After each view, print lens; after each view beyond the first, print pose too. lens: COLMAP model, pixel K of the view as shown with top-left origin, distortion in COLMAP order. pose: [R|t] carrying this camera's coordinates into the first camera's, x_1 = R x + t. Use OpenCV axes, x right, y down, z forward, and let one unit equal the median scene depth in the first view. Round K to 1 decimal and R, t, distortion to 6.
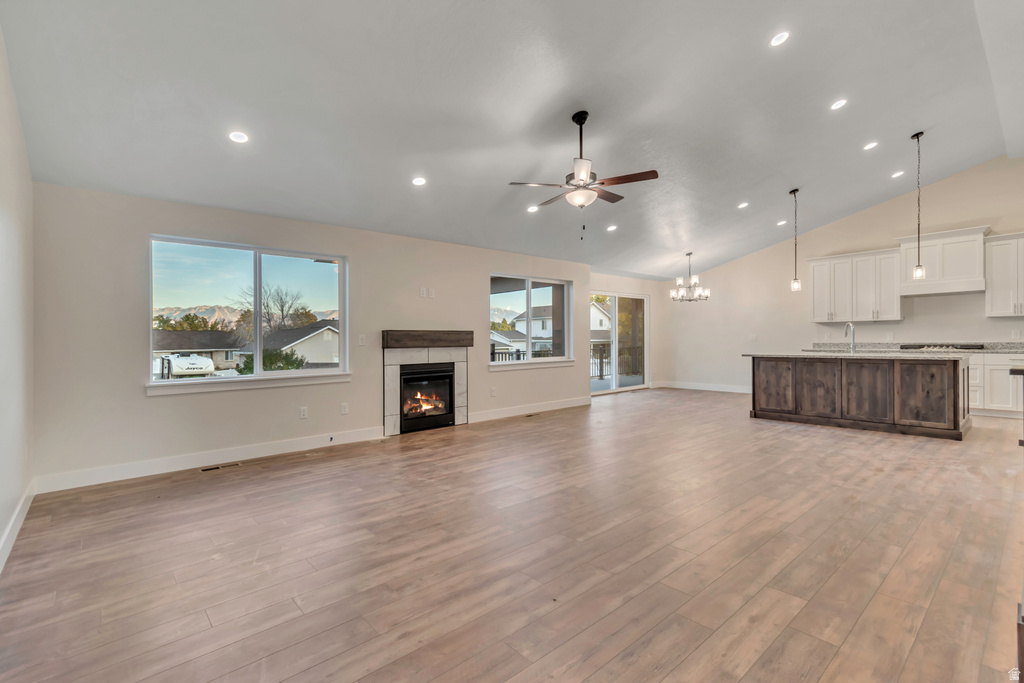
lens RADIAL K [[468.9, 0, 516.7], [0, 468.9, 353.4], [0, 0, 1]] dist [0.002751, -0.002035]
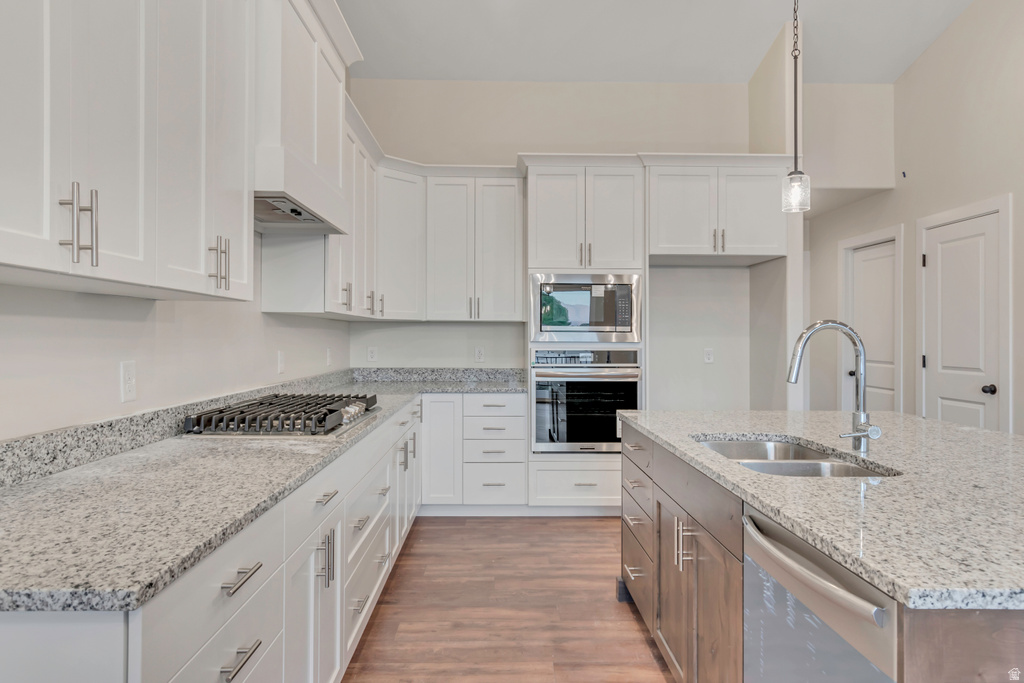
lens RADIAL K [[645.5, 0, 511.1], [0, 645.5, 337.1], [0, 0, 1]] dist [0.003756, 0.001724]
pose [[-0.756711, 0.010555, 0.653664, 0.668334], [0.026772, 0.999531, 0.014853, -0.071555], [-0.653201, 0.028739, -0.756639, 1.445438]]
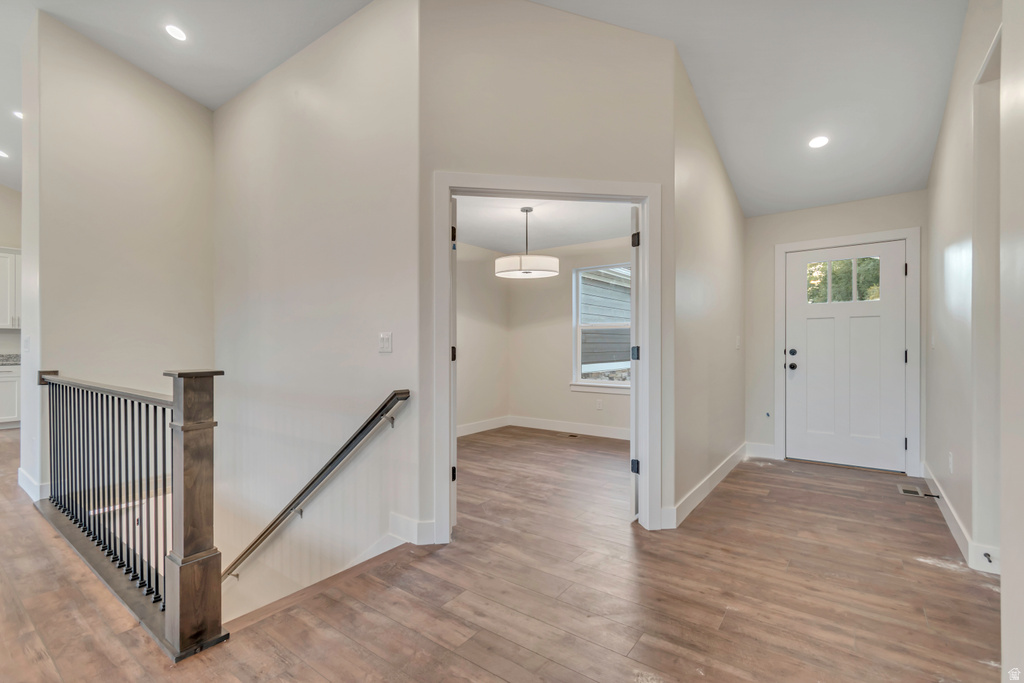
lens RADIAL K [[468.9, 0, 511.0], [0, 468.9, 342.2], [0, 0, 1]] dist [0.002751, -0.002035]
pose [[-0.208265, 0.019017, 0.977888, -0.095417], [0.032647, 0.999389, -0.012483, -0.000058], [-0.977527, 0.029325, -0.208759, 0.080578]]
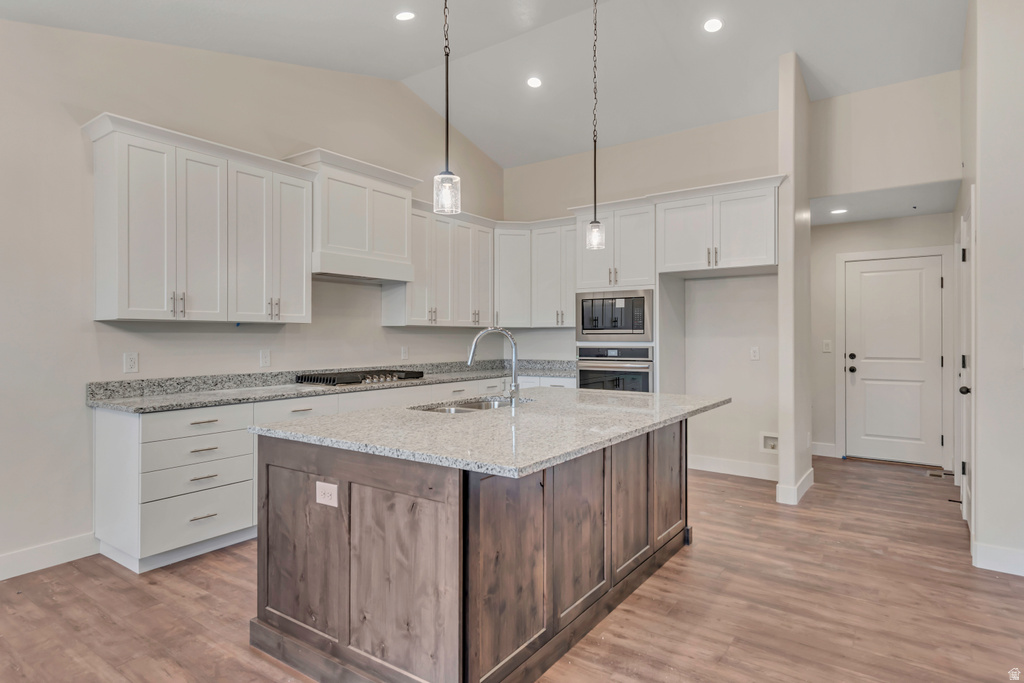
lens RADIAL K [[564.9, 0, 517.7], [0, 564.9, 337.2], [0, 0, 1]] dist [0.013620, 0.000922]
pose [[-0.223104, 0.014951, 0.974680, 0.268821], [0.035971, 0.999328, -0.007096, -0.058341], [-0.974131, 0.033477, -0.223492, 1.164289]]
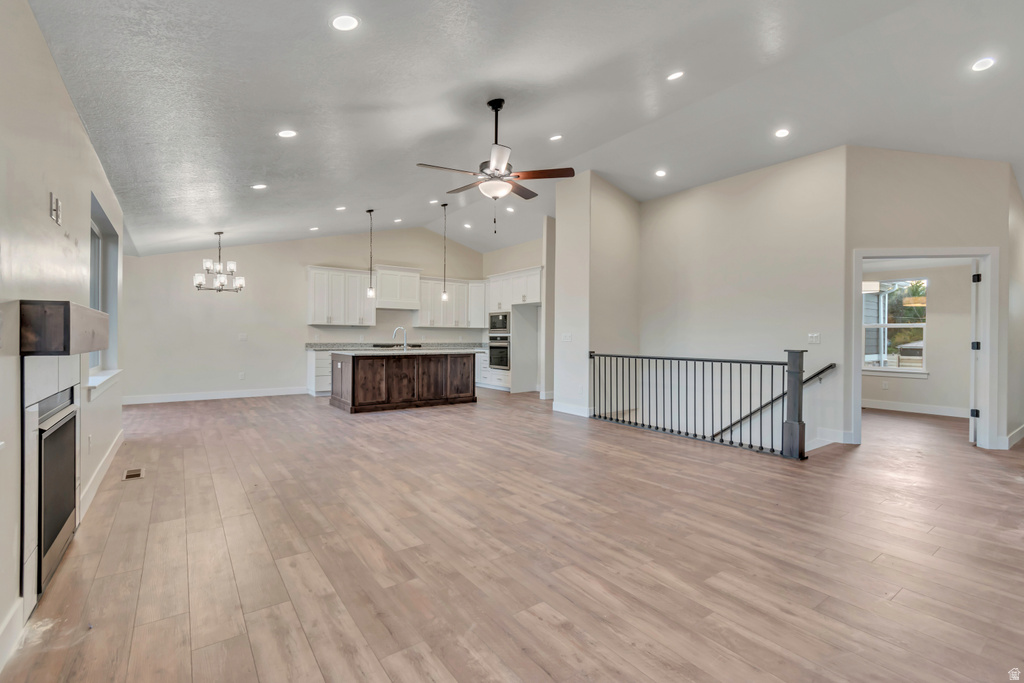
lens RADIAL K [[454.9, 0, 518.0], [0, 454.9, 339.1], [0, 0, 1]] dist [0.004894, -0.001021]
pose [[0.094802, 0.011894, 0.995425, -0.540300], [0.021486, 0.999671, -0.013991, -0.008911], [-0.995264, 0.022714, 0.094515, 0.601650]]
